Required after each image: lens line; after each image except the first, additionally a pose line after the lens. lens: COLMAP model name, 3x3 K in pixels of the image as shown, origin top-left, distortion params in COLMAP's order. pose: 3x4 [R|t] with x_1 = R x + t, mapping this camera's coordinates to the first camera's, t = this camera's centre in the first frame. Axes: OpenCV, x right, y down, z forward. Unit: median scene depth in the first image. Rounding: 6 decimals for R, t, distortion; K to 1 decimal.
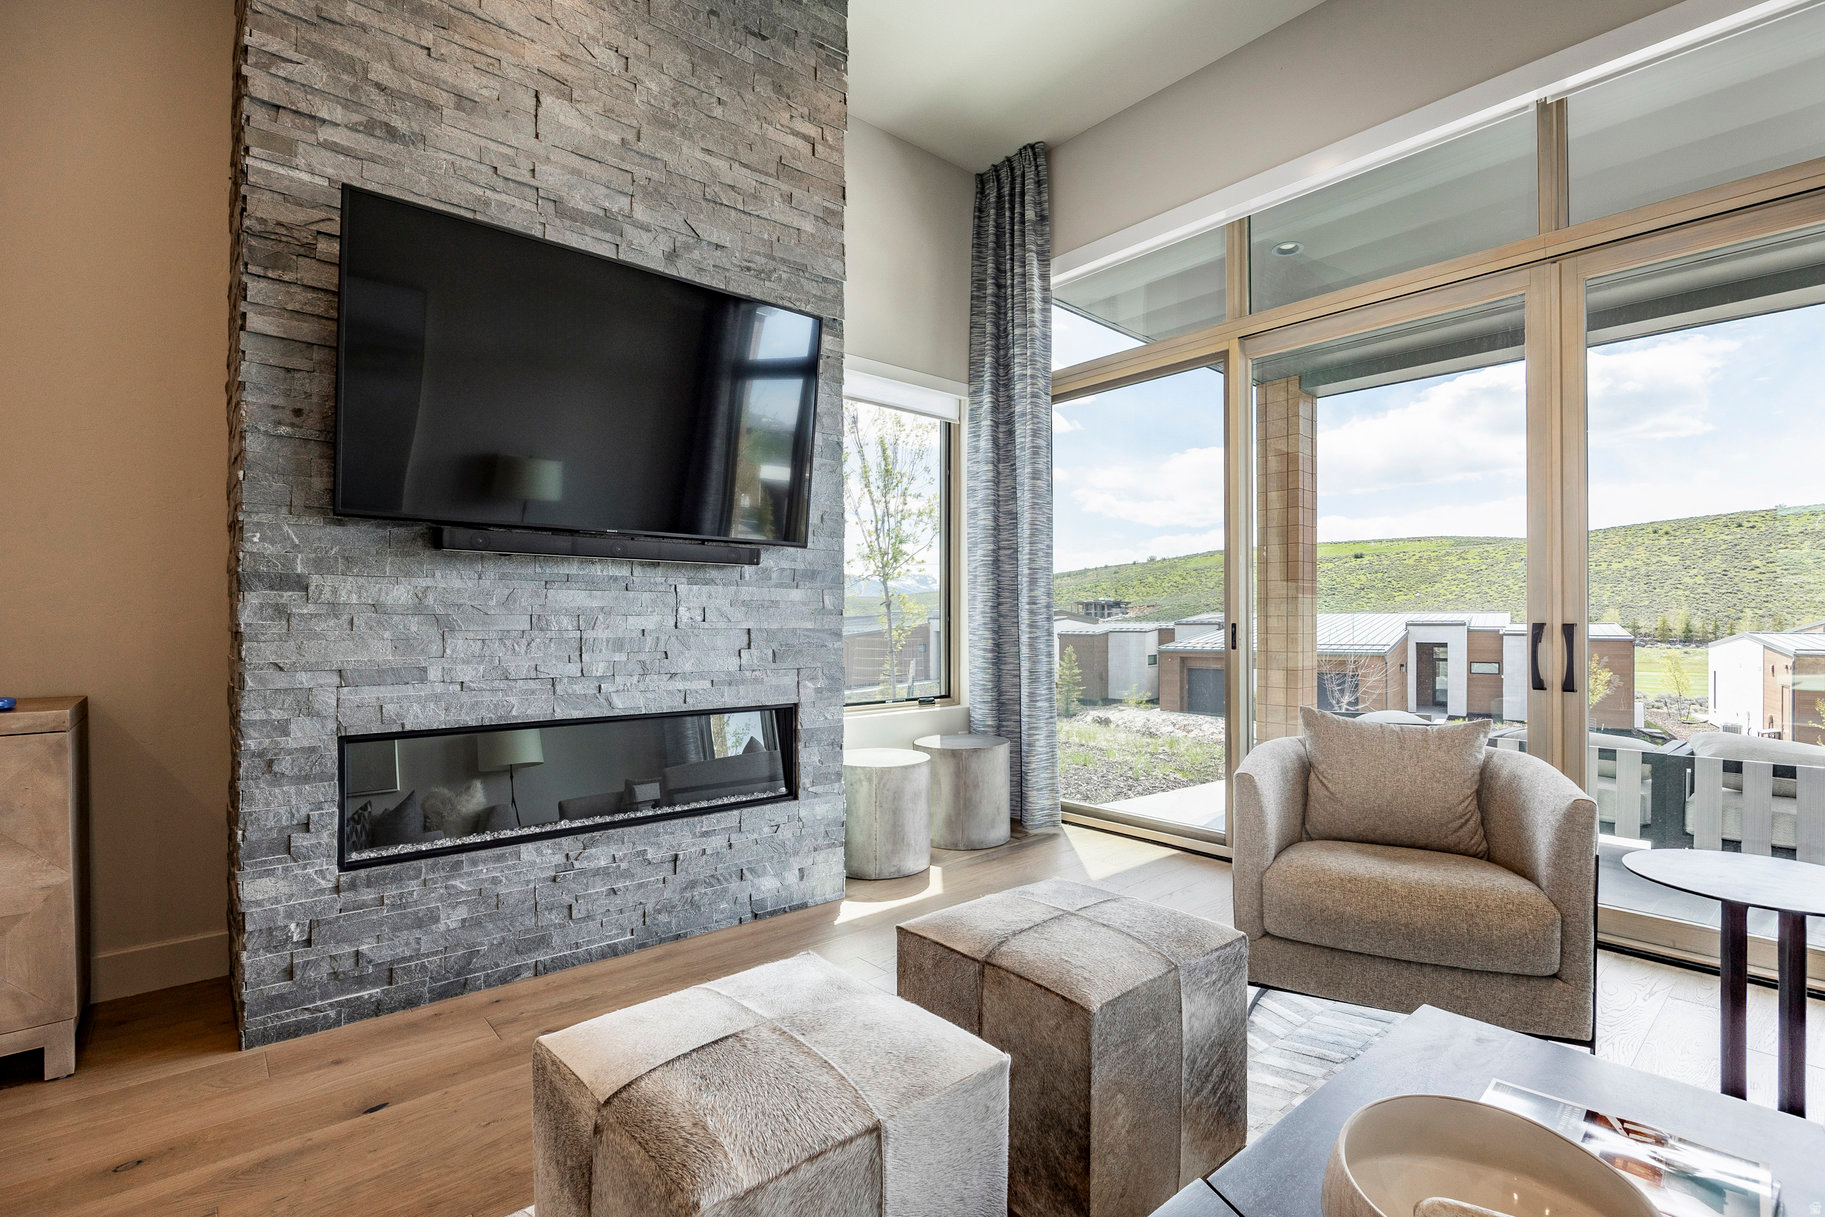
lens RADIAL K [[849.1, 0, 942.0], [0, 849.1, 621.0], [0, 0, 1]] dist [-0.016715, 0.001344]
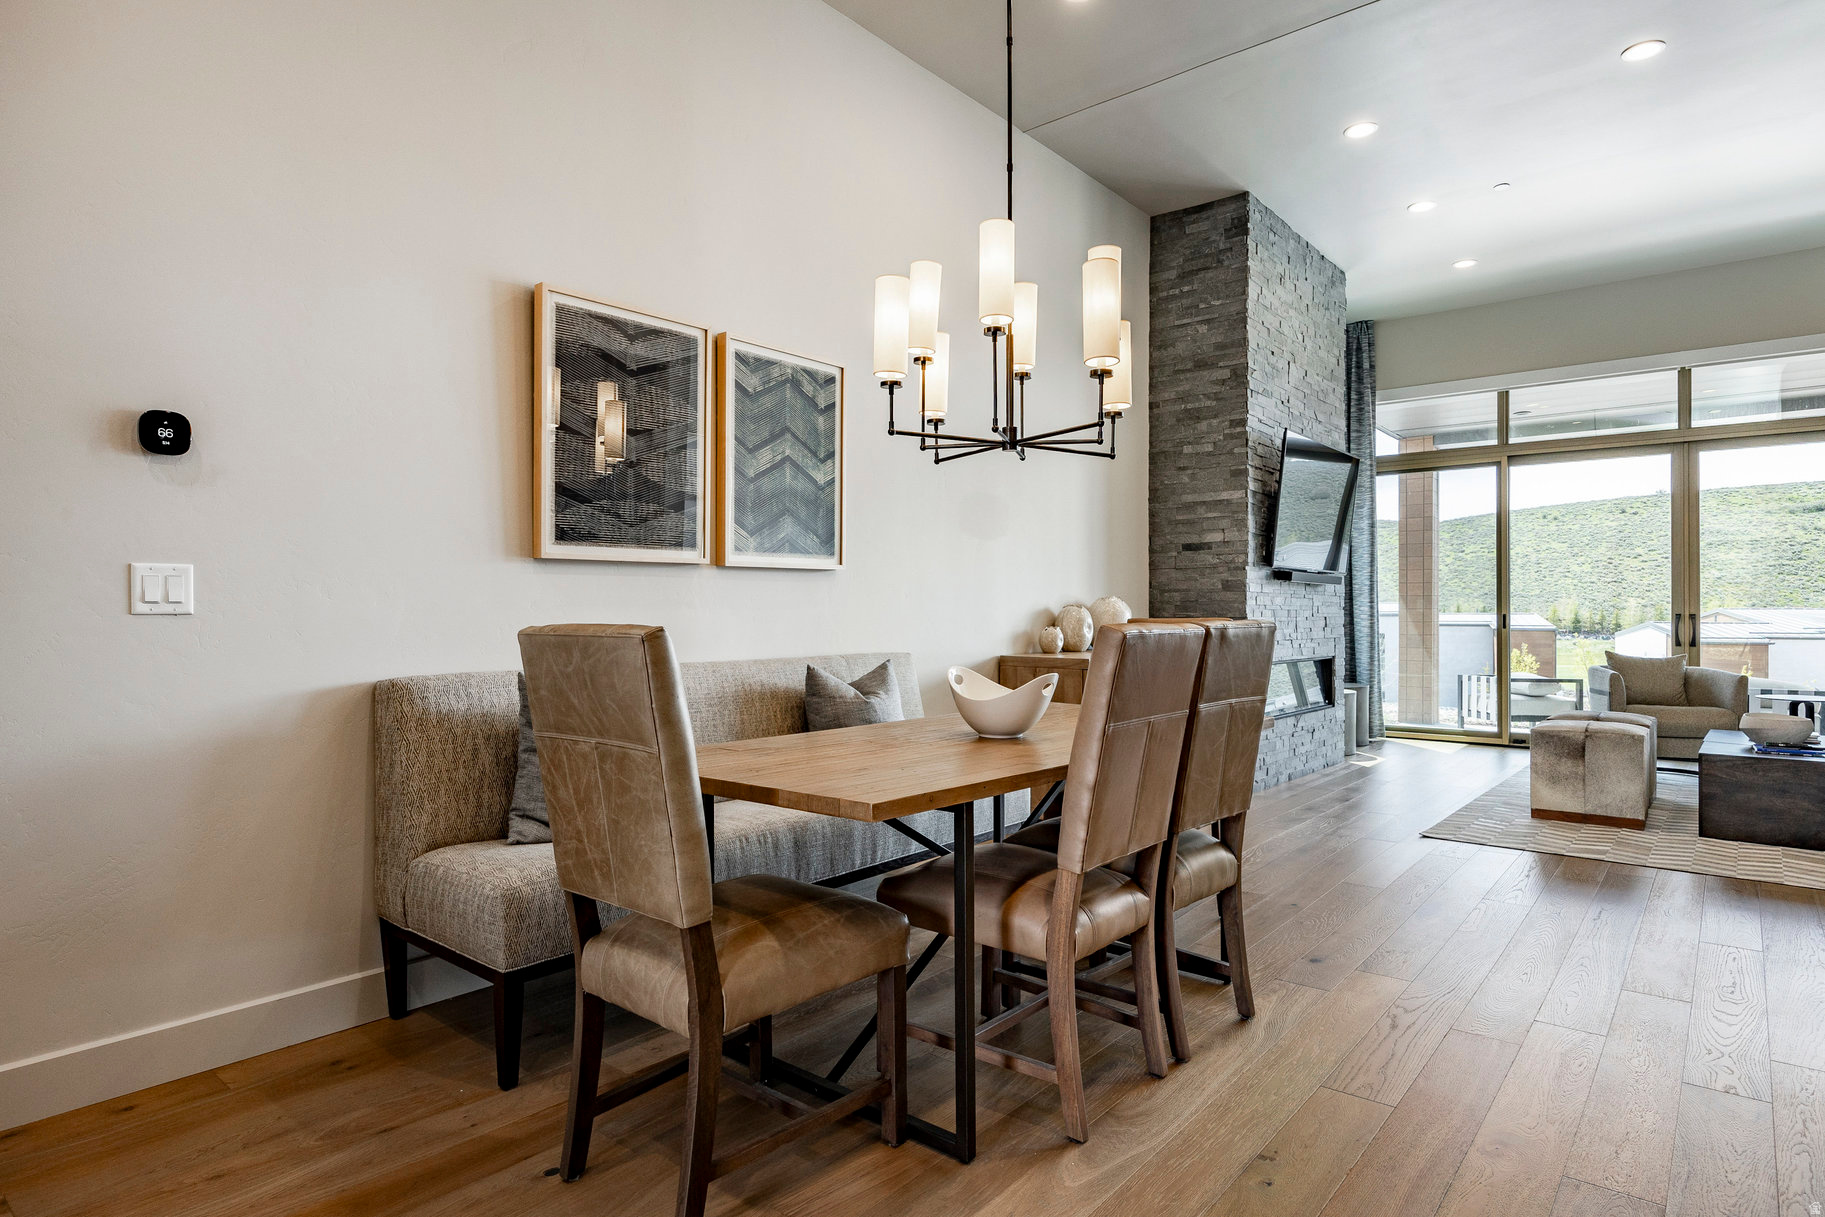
lens RADIAL K [[1045.6, 0, 912.3], [0, 1045.6, 605.4], [0, 0, 1]] dist [0.000358, 0.000399]
pose [[0.985385, 0.001920, 0.170329, -0.438948], [-0.001161, 0.999989, -0.004555, -0.001114], [-0.170336, 0.004290, 0.985377, -0.336130]]
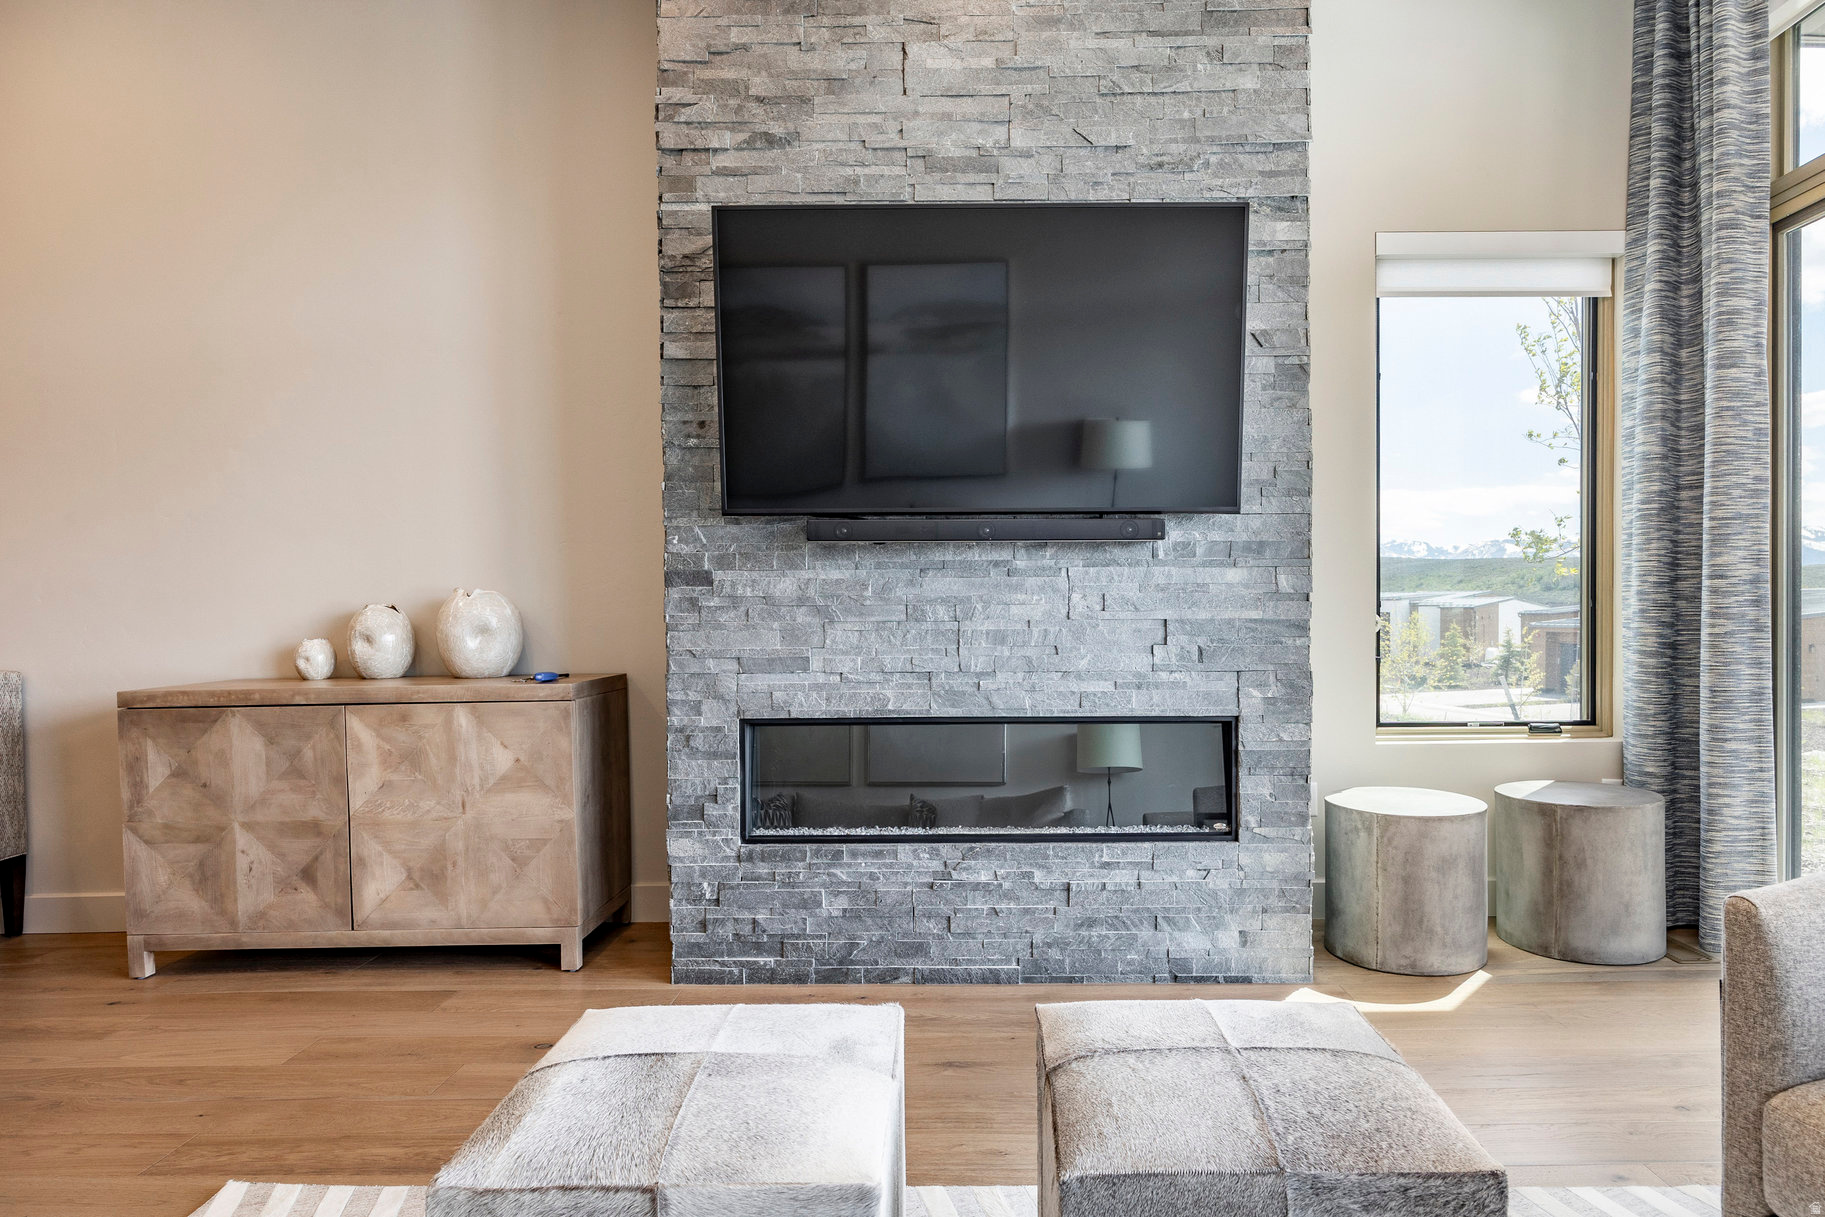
lens RADIAL K [[1036.0, 0, 918.3], [0, 1036.0, 637.3], [0, 0, 1]] dist [-0.008673, 0.000963]
pose [[0.744348, 0.012472, -0.667675, 0.272425], [0.006625, 0.999638, 0.026059, -0.001084], [0.667759, -0.023821, 0.743996, 0.128019]]
